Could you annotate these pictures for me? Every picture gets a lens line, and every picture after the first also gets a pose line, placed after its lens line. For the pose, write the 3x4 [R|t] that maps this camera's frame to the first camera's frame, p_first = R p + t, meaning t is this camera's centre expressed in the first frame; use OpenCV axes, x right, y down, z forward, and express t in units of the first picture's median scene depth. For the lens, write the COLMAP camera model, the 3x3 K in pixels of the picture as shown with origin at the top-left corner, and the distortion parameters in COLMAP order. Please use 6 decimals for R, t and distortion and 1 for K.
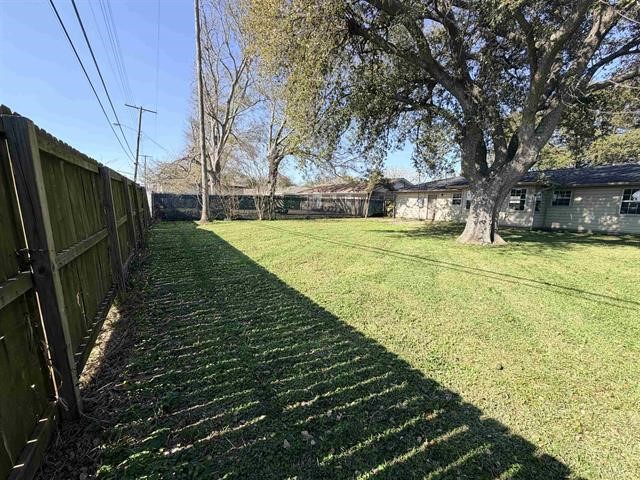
lens RADIAL K [[254.8, 0, 317.9], [0, 254.8, 239.6], [0, 0, 1]] dist [0.000927, 0.000044]
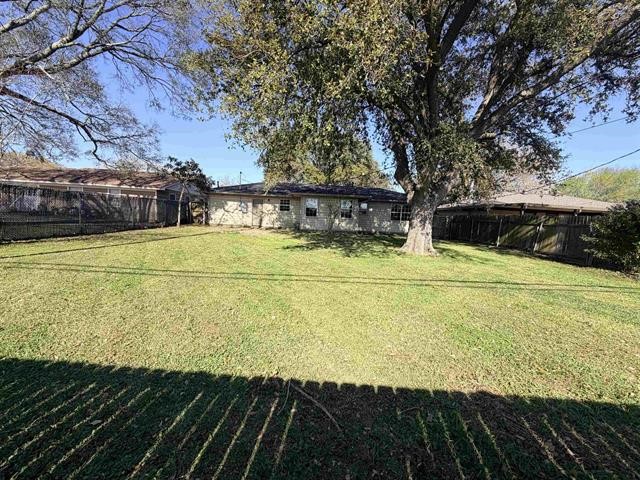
lens RADIAL K [[257.1, 0, 318.9], [0, 257.1, 236.9], [0, 0, 1]] dist [0.000457, 0.000026]
pose [[0.544905, -0.062507, 0.836165, -0.459449], [0.082038, 0.996407, 0.021024, -0.097669], [-0.834475, 0.057141, 0.548076, 0.727431]]
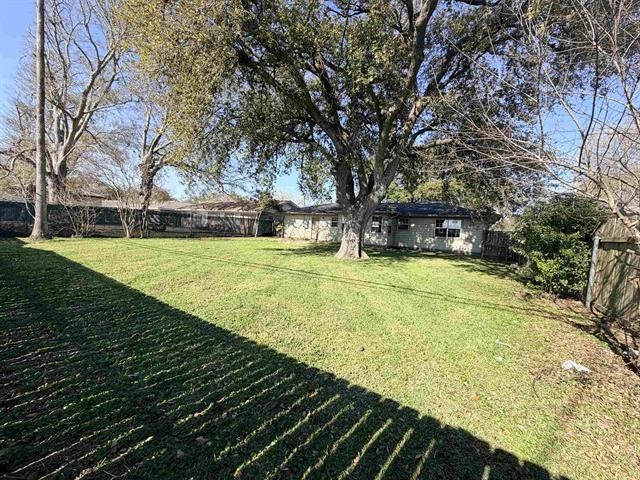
lens RADIAL K [[254.8, 0, 317.9], [0, 254.8, 239.6], [0, 0, 1]] dist [0.000927, 0.000044]
pose [[0.910336, 0.010031, 0.413749, -0.009819], [0.022182, 0.997087, -0.072979, 0.009125], [-0.413276, 0.075613, 0.907461, -0.035983]]
